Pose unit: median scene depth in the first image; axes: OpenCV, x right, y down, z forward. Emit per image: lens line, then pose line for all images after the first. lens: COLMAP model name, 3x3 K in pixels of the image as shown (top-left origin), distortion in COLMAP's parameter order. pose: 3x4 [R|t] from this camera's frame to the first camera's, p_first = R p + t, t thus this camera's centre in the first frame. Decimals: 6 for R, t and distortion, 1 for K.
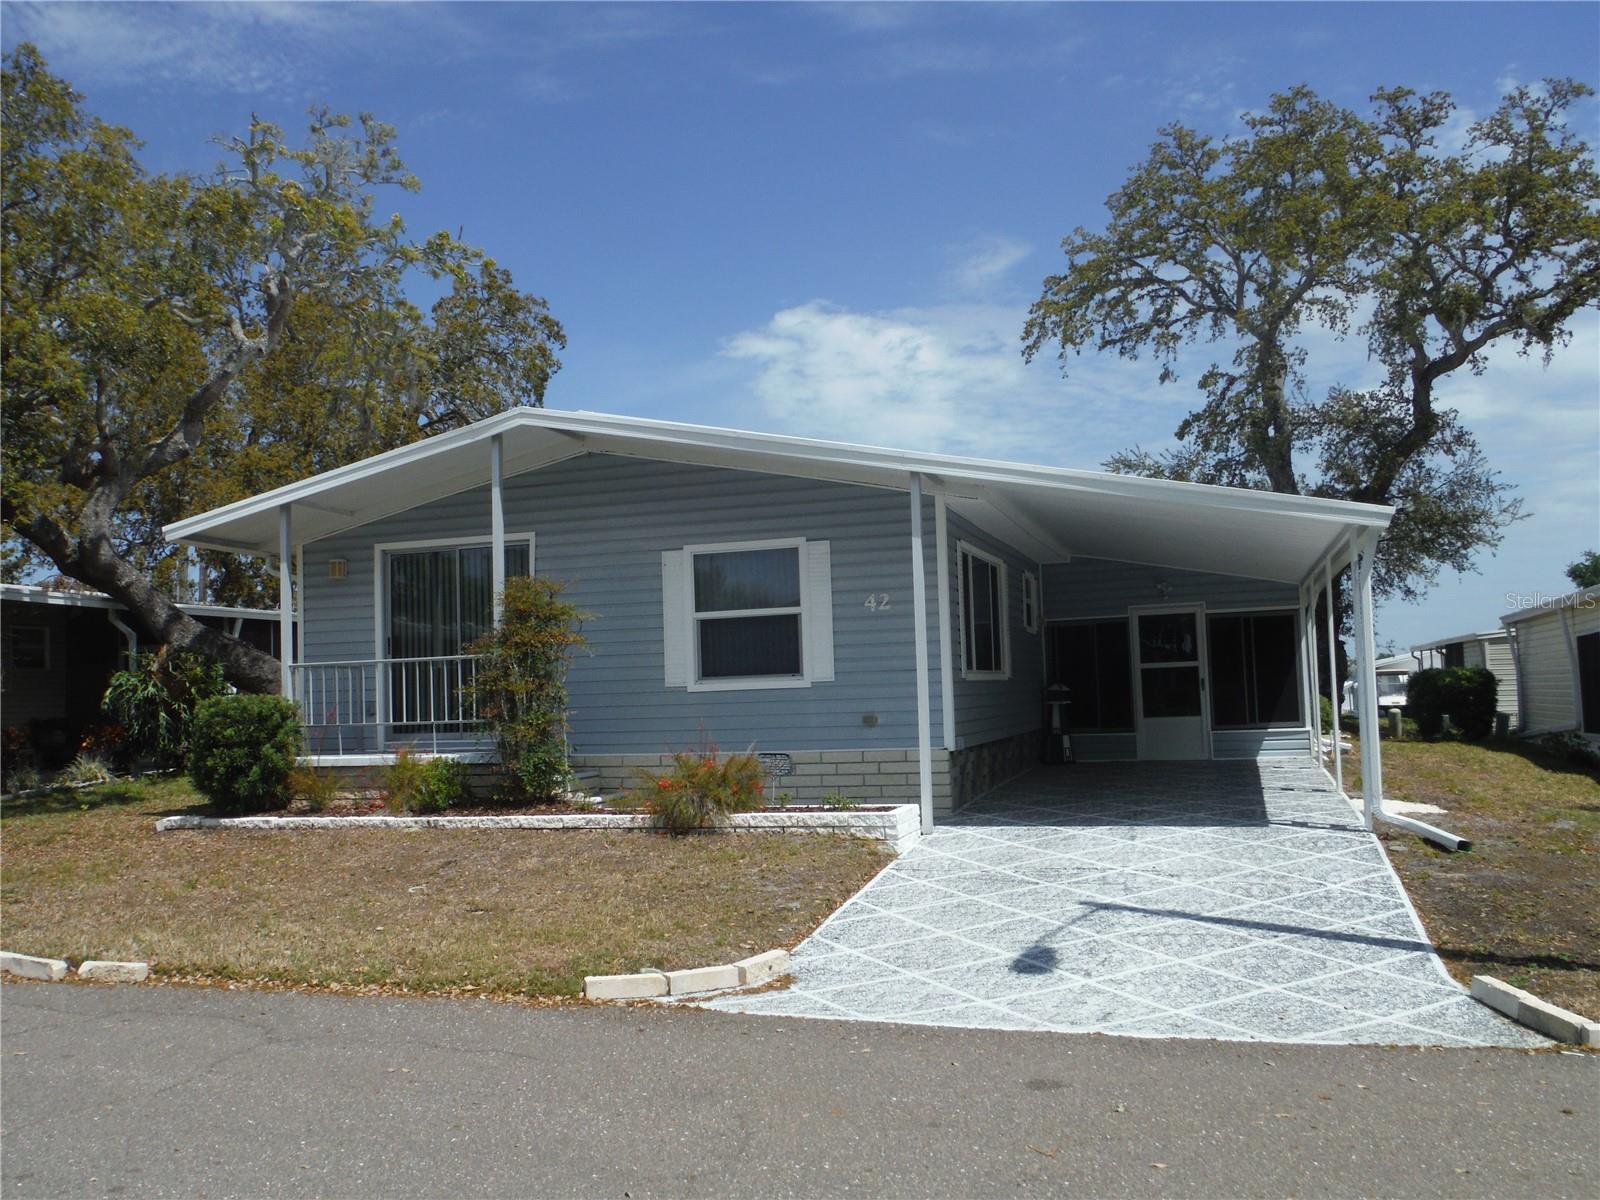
lens RADIAL K [[1383.8, 0, 800.0], [0, 1383.8, 600.0], [0, 0, 1]] dist [-0.006342, 0.001743]
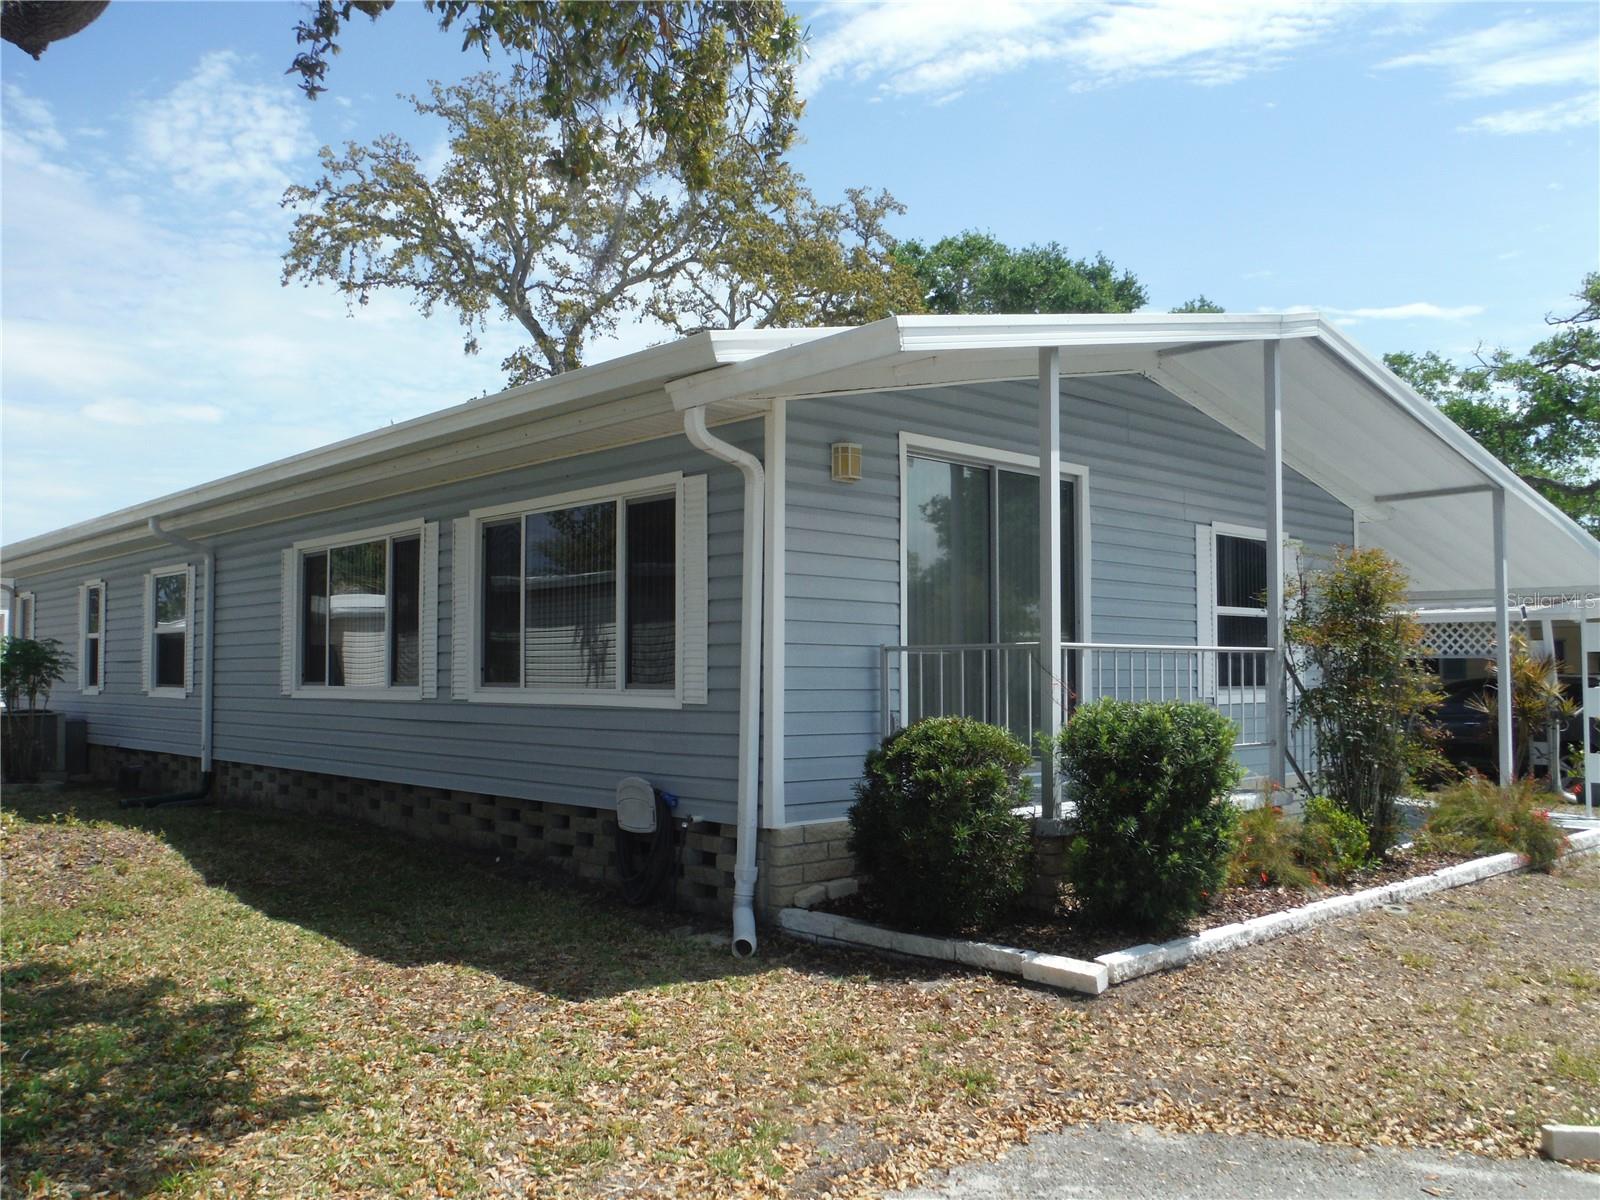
lens RADIAL K [[1328.9, 0, 800.0], [0, 1328.9, 600.0], [0, 0, 1]] dist [-0.047436, 0.018433]
pose [[0.491368, 0.080653, 0.867210, -0.695387], [-0.084873, 0.995398, -0.044485, 0.048870], [-0.866807, -0.051745, 0.495952, 0.664837]]
